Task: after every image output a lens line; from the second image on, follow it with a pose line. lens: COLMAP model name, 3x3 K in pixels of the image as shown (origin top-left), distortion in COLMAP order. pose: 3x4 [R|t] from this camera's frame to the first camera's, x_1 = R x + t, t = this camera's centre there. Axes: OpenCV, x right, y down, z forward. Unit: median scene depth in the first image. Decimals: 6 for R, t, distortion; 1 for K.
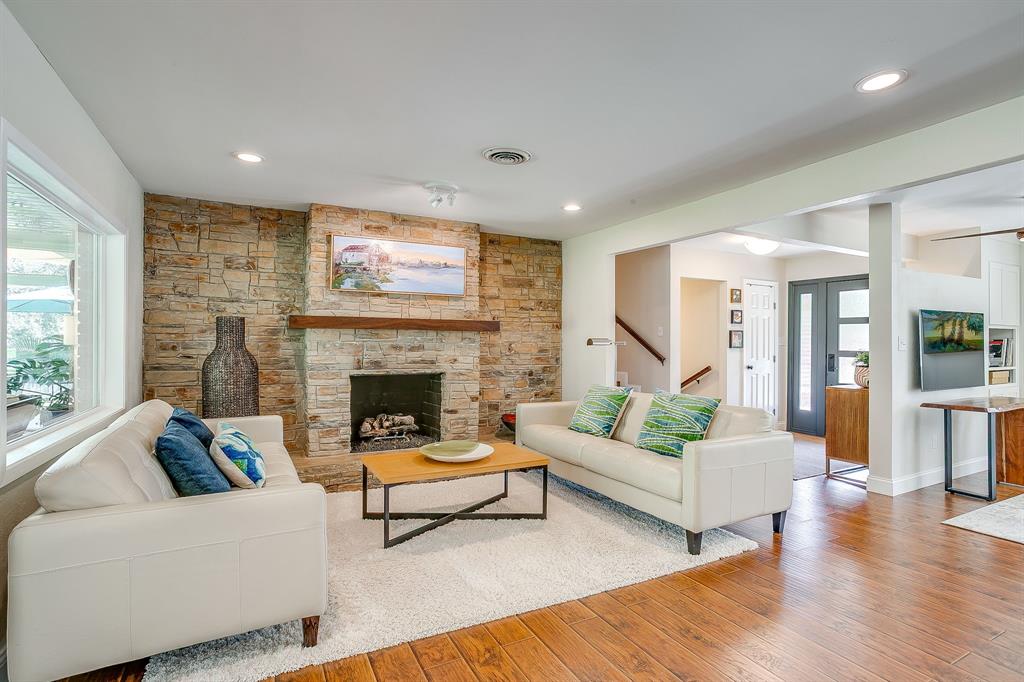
lens RADIAL K [[495.4, 0, 504.4], [0, 495.4, 339.7], [0, 0, 1]] dist [-0.037675, 0.018630]
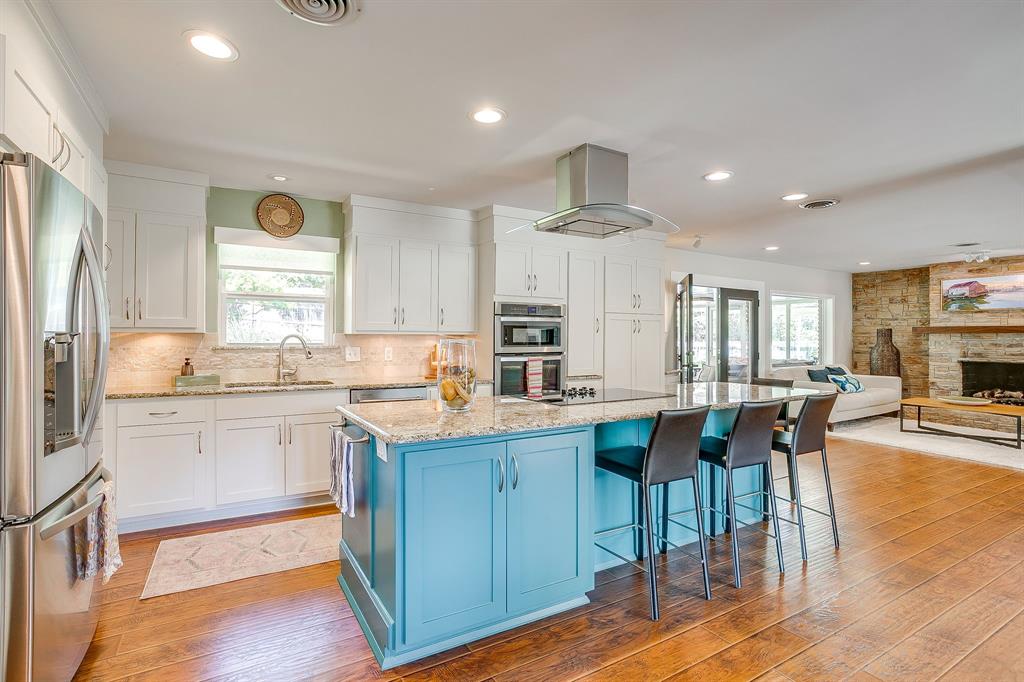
lens RADIAL K [[495.4, 0, 506.0], [0, 495.4, 335.1], [0, 0, 1]] dist [-0.037675, 0.018630]
pose [[0.057167, -0.007133, -0.998339, 1.210823], [0.003039, 0.999971, -0.006971, -0.008464], [0.998360, -0.002635, 0.057187, -0.612571]]
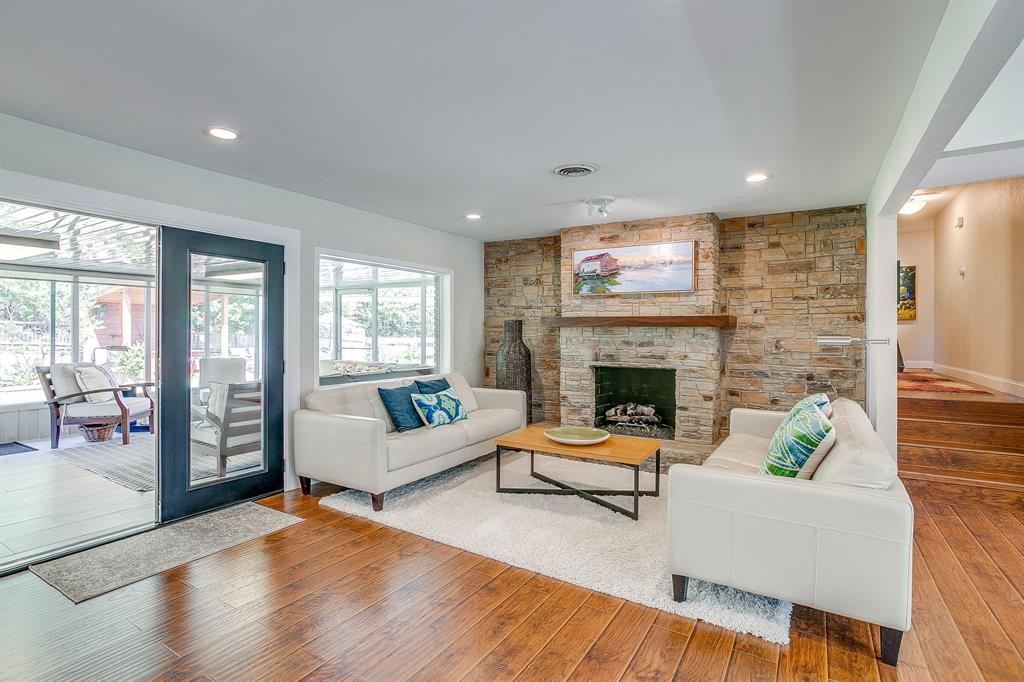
lens RADIAL K [[495.4, 0, 523.1], [0, 495.4, 334.4], [0, 0, 1]] dist [-0.037675, 0.018630]
pose [[0.537841, 0.000886, -0.843046, 0.588017], [0.003409, 0.999989, 0.003226, -0.007661], [0.843040, -0.004609, 0.537832, 0.211513]]
